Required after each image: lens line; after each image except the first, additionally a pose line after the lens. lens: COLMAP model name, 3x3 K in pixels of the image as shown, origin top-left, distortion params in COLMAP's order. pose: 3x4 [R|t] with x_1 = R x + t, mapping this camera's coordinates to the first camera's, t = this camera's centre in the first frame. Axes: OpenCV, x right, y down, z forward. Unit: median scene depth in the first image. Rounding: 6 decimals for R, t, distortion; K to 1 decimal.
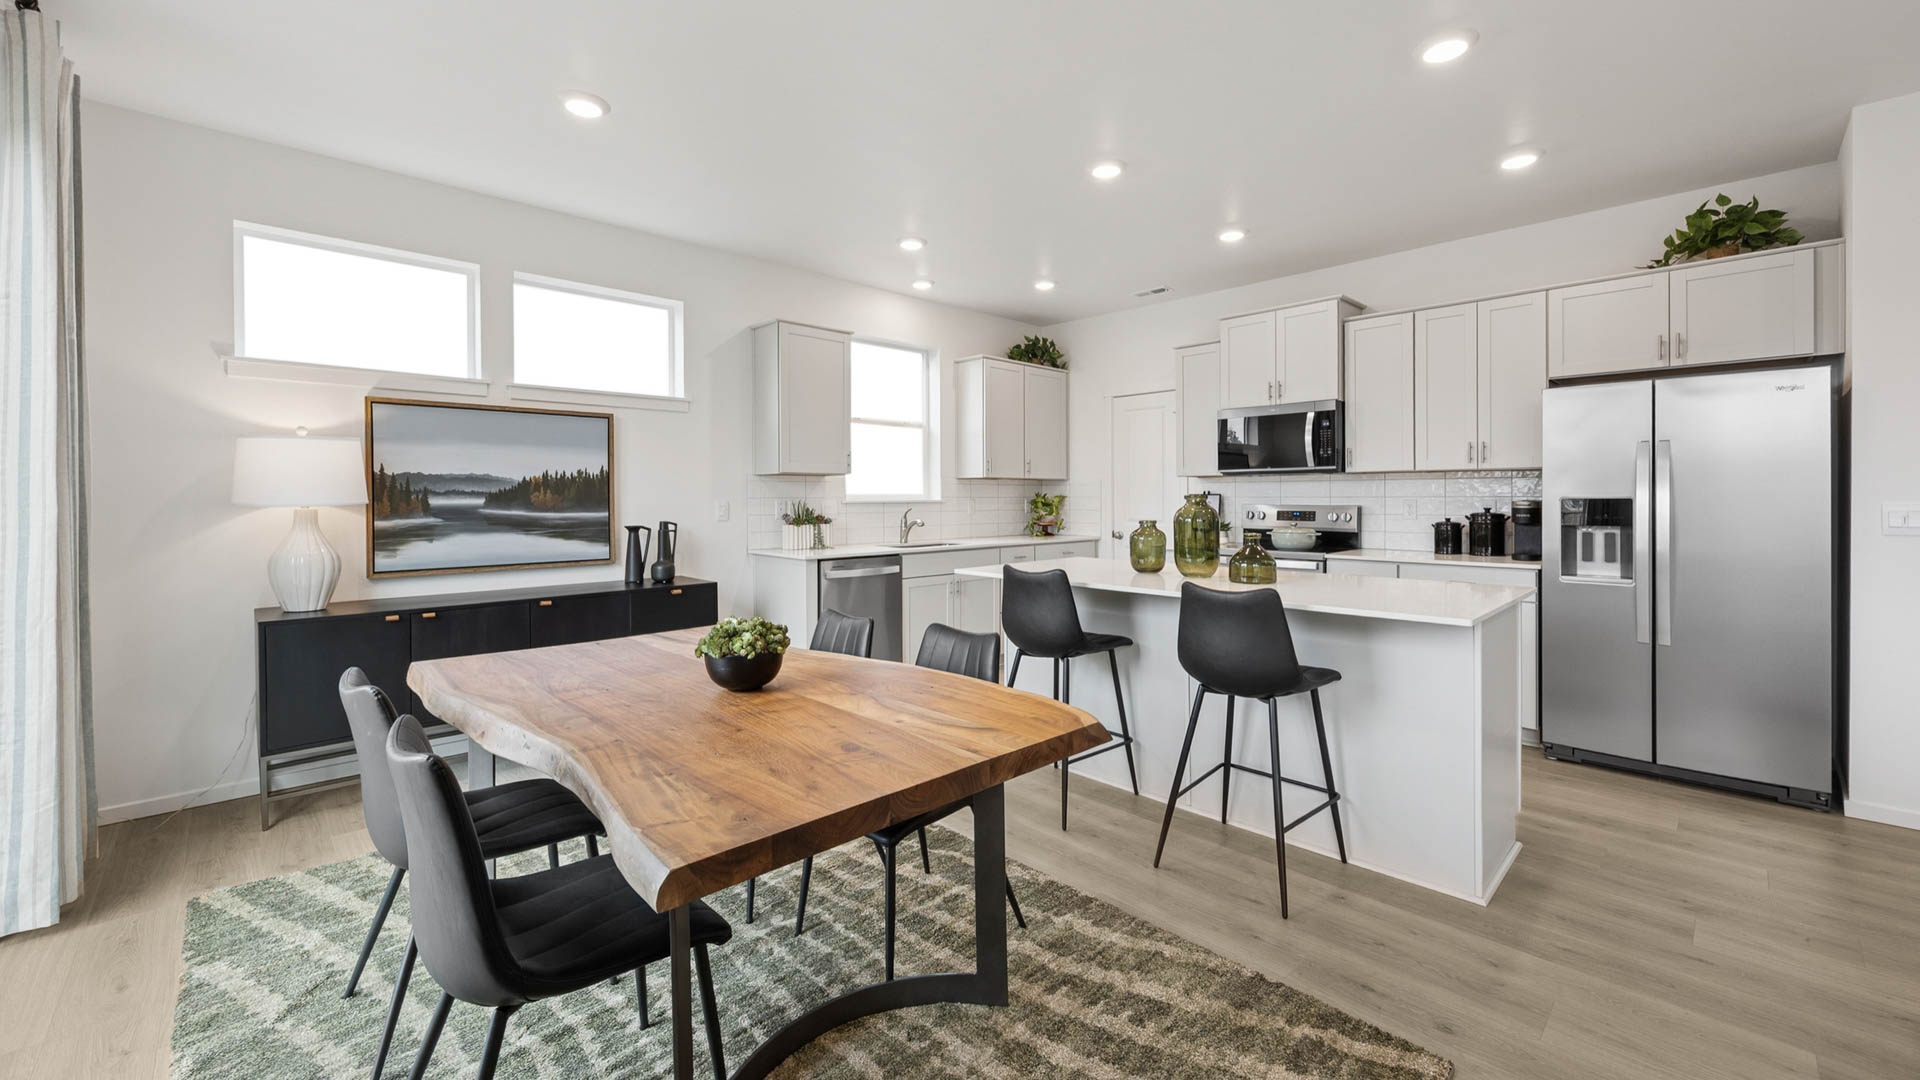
lens RADIAL K [[769.8, 0, 1026.9], [0, 769.8, 497.5], [0, 0, 1]] dist [0.014667, -0.000528]
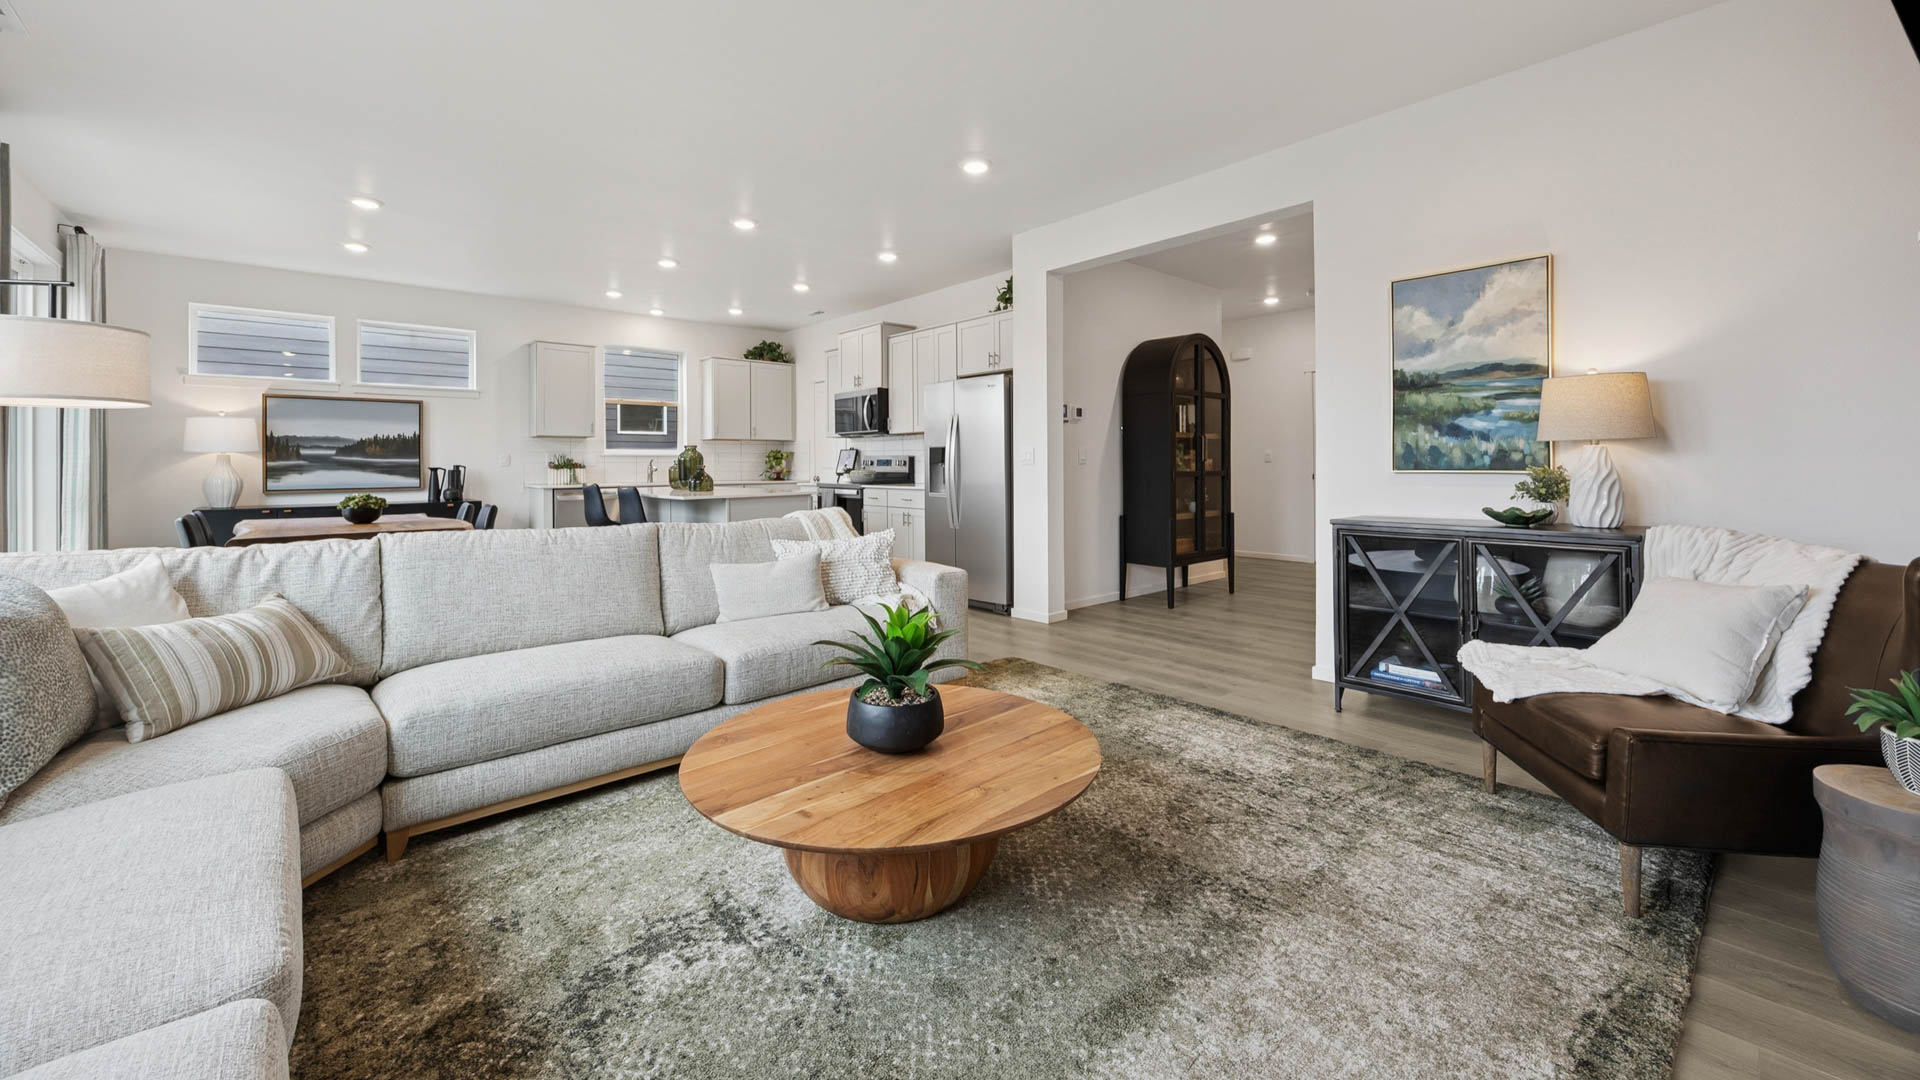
lens RADIAL K [[769.8, 0, 1044.3], [0, 769.8, 458.8], [0, 0, 1]] dist [0.014667, -0.000528]
pose [[0.998503, -0.002217, -0.054643, 0.932481], [0.001854, 0.999976, -0.006691, 0.032865], [0.054657, 0.006580, 0.998484, -0.627393]]
